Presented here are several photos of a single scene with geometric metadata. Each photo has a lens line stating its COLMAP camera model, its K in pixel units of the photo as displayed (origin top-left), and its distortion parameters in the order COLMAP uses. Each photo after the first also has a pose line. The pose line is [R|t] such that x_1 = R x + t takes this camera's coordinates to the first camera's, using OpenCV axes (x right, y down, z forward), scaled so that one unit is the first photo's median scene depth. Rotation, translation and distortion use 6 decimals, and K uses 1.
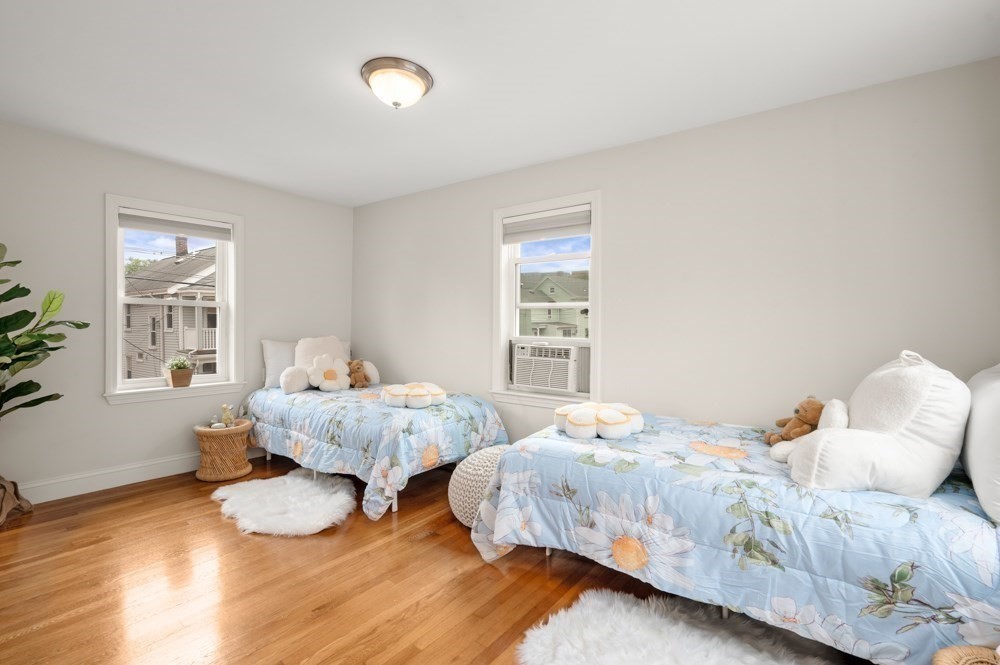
lens RADIAL K [[464.1, 0, 504.5], [0, 464.1, 314.6], [0, 0, 1]] dist [-0.004885, 0.000430]
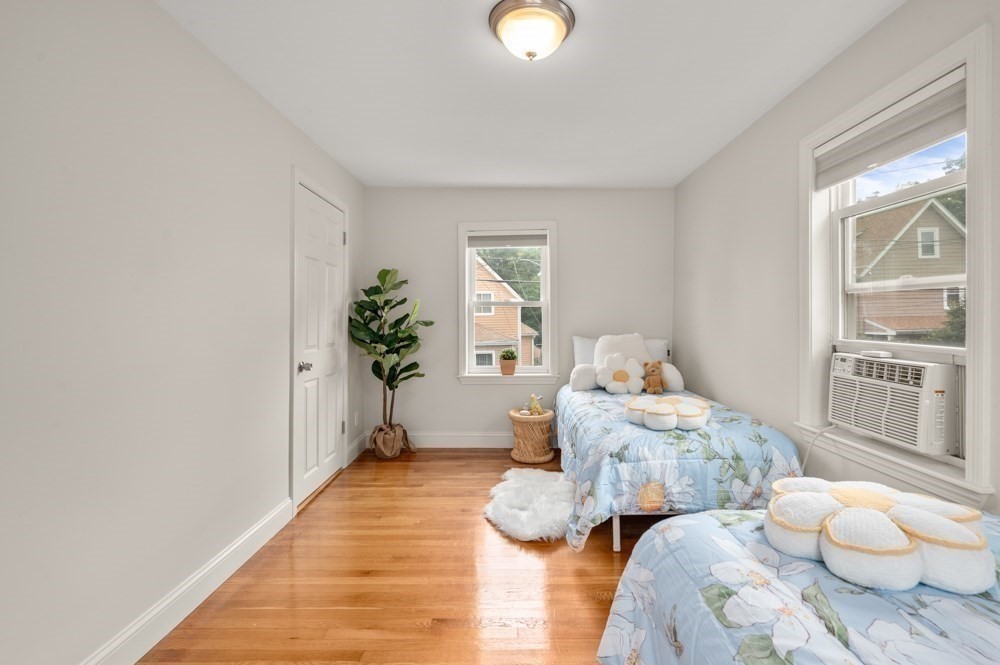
lens RADIAL K [[464.1, 0, 504.5], [0, 464.1, 314.6], [0, 0, 1]] dist [-0.004885, 0.000430]
pose [[0.590521, -0.016631, -0.806851, 0.280368], [0.027965, 0.999609, -0.000137, 0.002769], [0.806538, -0.022483, 0.590755, 0.330786]]
